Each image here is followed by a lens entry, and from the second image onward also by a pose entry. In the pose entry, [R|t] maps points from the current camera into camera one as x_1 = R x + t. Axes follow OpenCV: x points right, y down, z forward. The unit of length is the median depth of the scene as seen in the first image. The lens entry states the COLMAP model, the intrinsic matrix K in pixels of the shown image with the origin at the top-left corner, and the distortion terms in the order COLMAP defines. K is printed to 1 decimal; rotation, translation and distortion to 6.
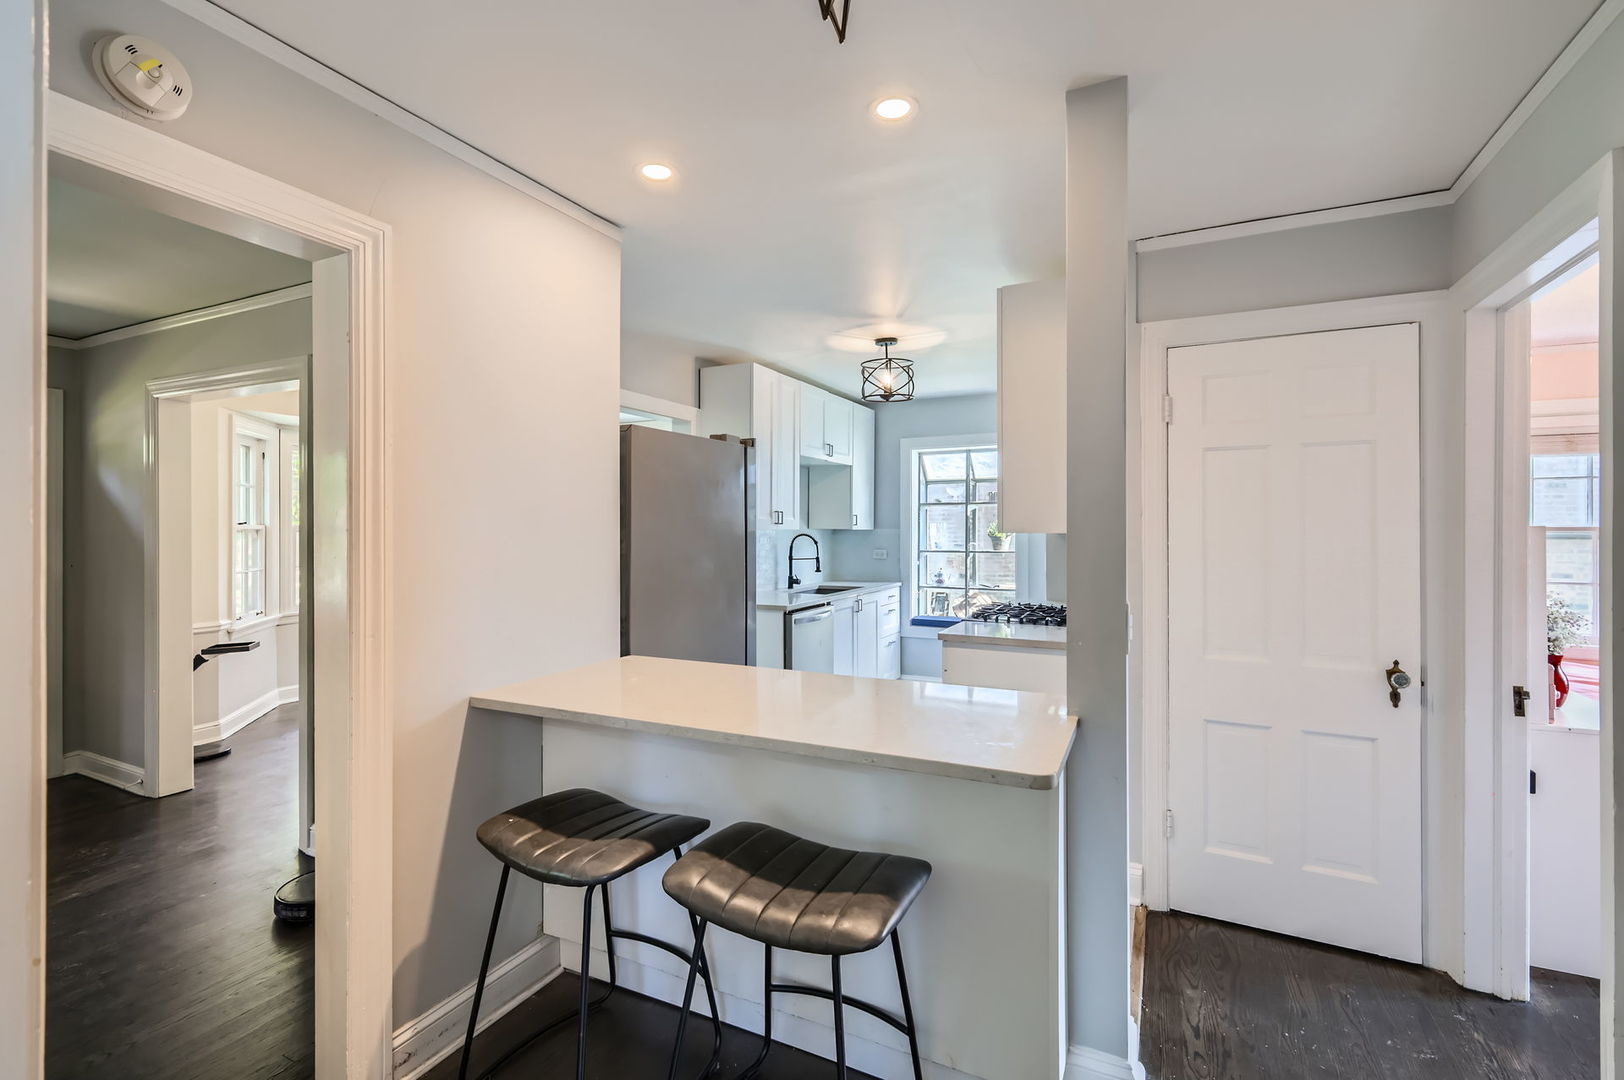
lens RADIAL K [[722.0, 0, 800.2], [0, 722.0, 535.7], [0, 0, 1]] dist [-0.002711, -0.000111]
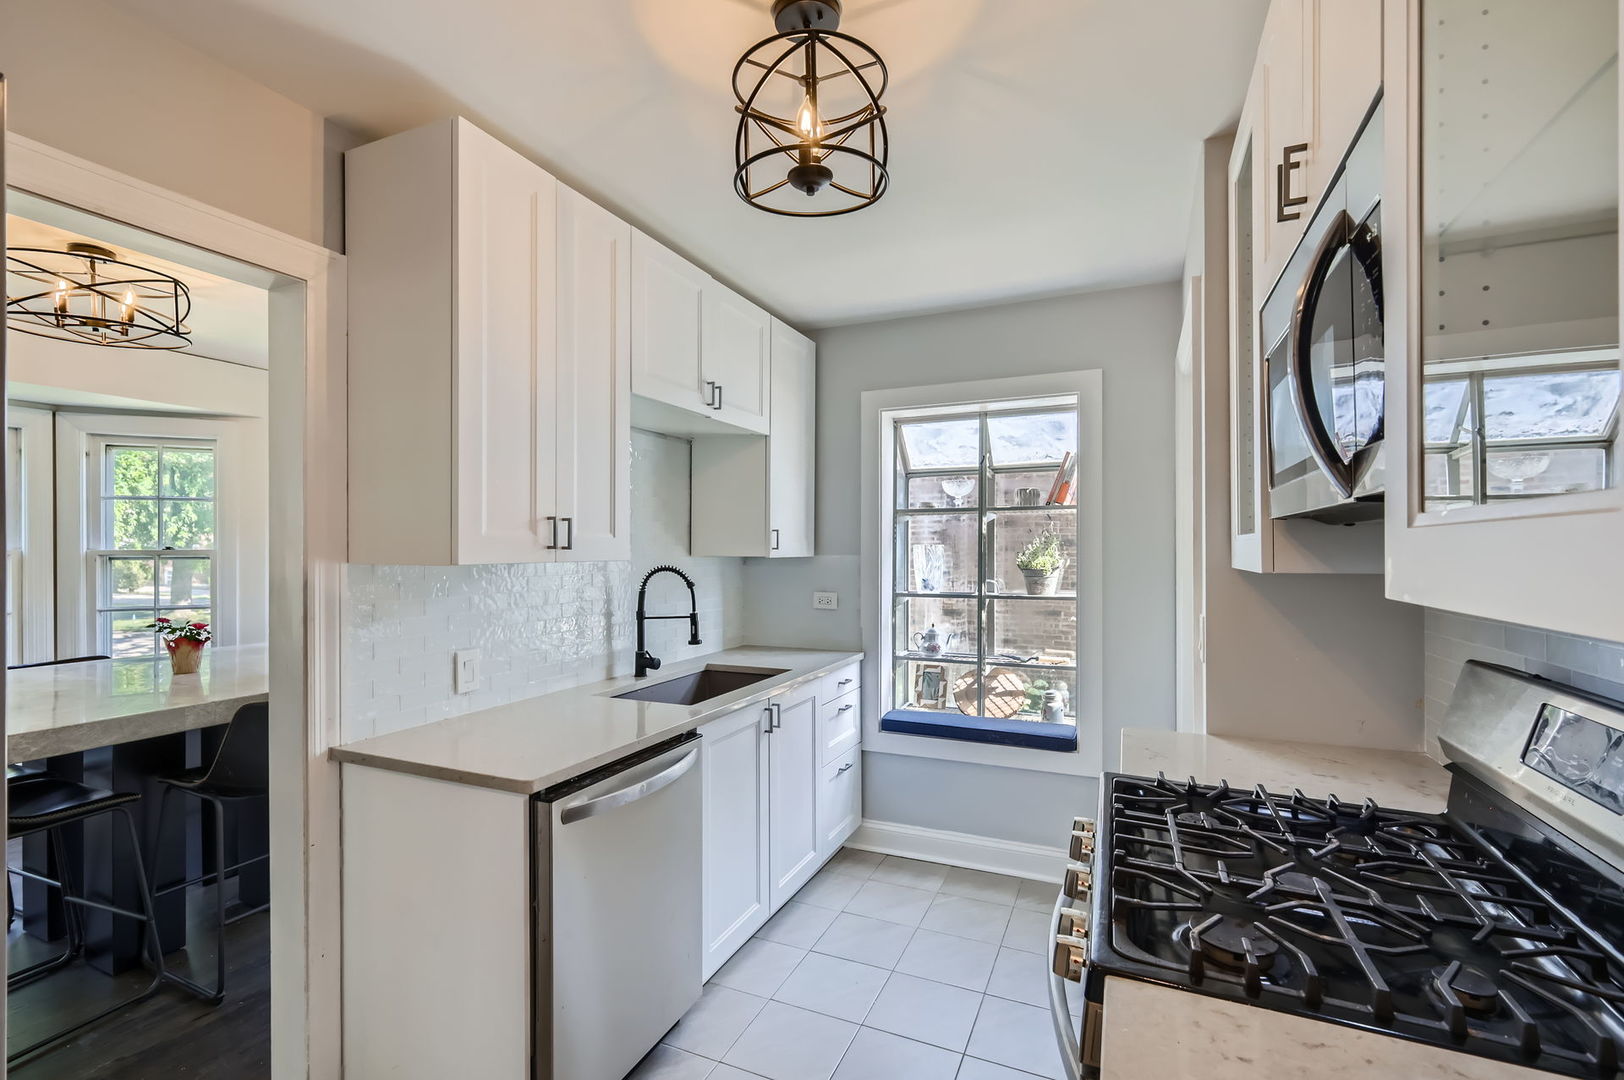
lens RADIAL K [[722.0, 0, 811.3], [0, 722.0, 551.8], [0, 0, 1]] dist [-0.002711, -0.000111]
pose [[0.998429, 0.001075, 0.056020, 0.069763], [-0.000851, 0.999992, -0.004031, -0.010137], [-0.056024, 0.003977, 0.998421, 0.451453]]
